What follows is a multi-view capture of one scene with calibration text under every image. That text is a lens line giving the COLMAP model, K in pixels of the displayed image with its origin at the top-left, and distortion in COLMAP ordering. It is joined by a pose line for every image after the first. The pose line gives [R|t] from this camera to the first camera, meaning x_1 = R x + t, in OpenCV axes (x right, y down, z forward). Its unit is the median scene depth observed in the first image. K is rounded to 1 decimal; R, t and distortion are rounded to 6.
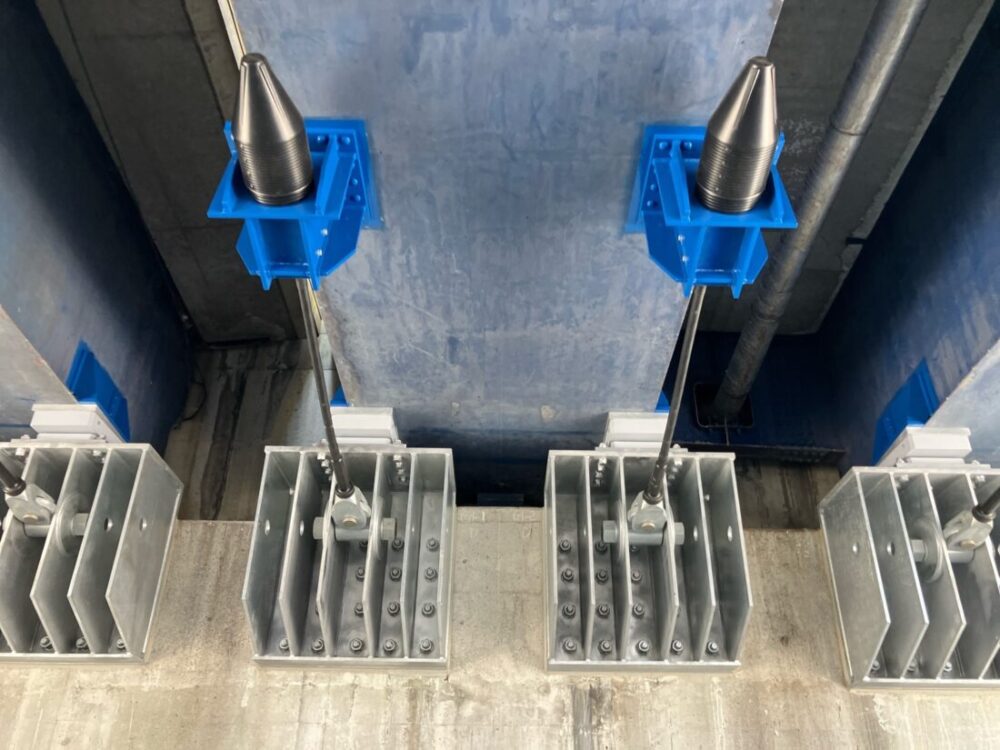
lens RADIAL K [[801.9, 0, 505.9], [0, 801.9, 378.3], [0, 0, 1]] dist [0.033606, -0.044006]
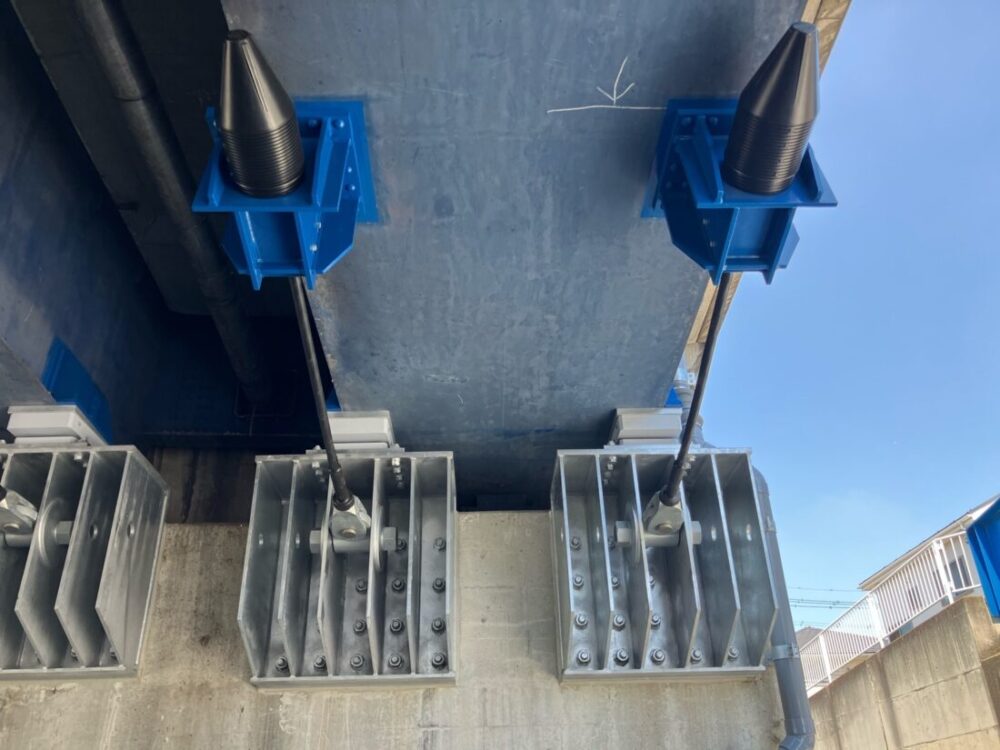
lens RADIAL K [[801.9, 0, 505.9], [0, 801.9, 378.3], [0, 0, 1]] dist [0.033606, -0.044006]
pose [[0.999279, -0.028184, 0.025439, 0.706265], [0.027965, 0.999569, 0.008923, 0.018214], [-0.025679, -0.008205, 0.999637, 0.044402]]
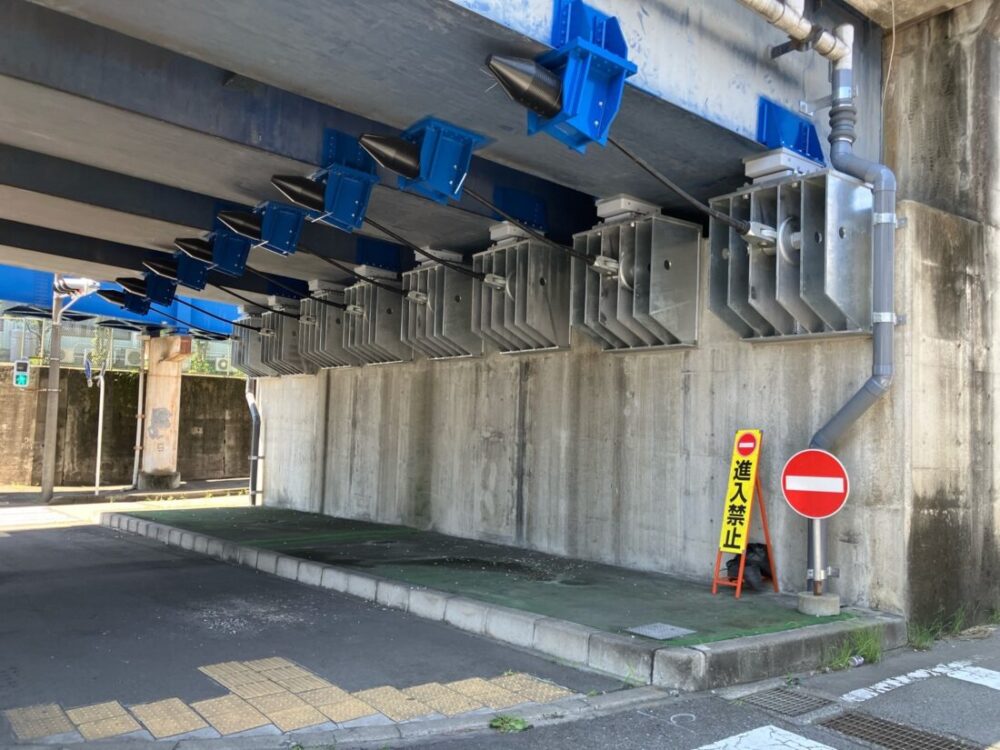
lens RADIAL K [[801.9, 0, 505.9], [0, 801.9, 378.3], [0, 0, 1]] dist [0.033606, -0.044006]
pose [[0.584964, -0.039385, -0.810102, 1.706066], [0.383296, 0.893669, 0.233325, -0.067368], [0.714774, -0.446995, 0.537860, -0.135362]]
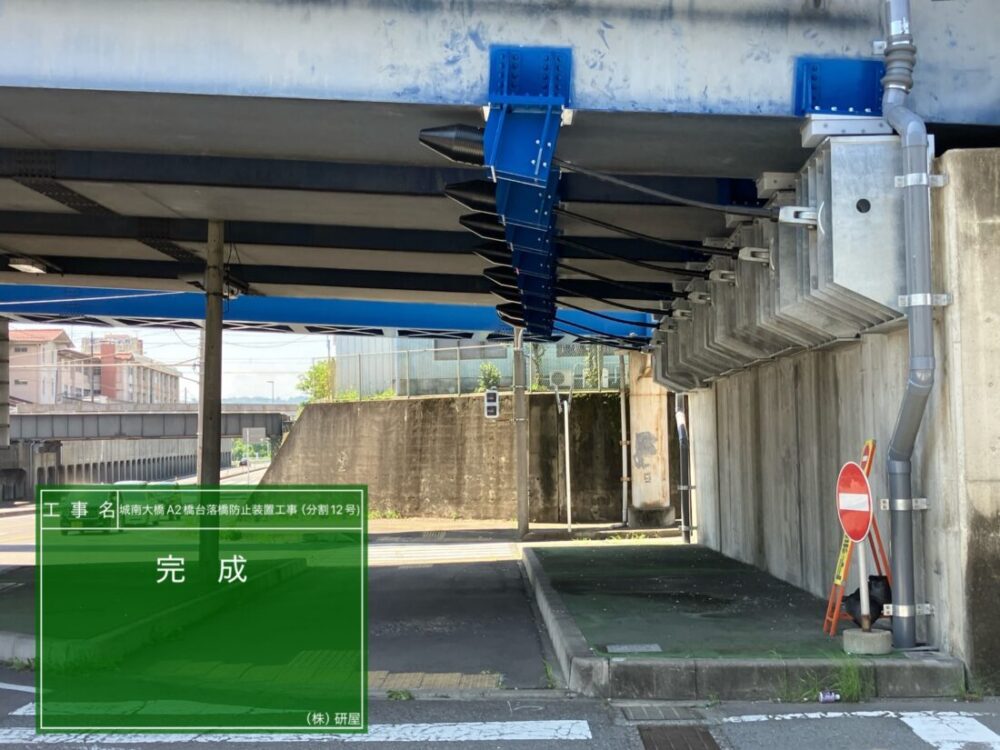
lens RADIAL K [[1181.5, 0, 563.2], [0, 1181.5, 377.0], [0, 0, 1]] dist [0.001125, -0.029003]
pose [[-0.026656, -0.061016, -0.997781, 2.558215], [0.513378, 0.855618, -0.066038, 0.316841], [0.857748, -0.513999, 0.008517, 0.545345]]
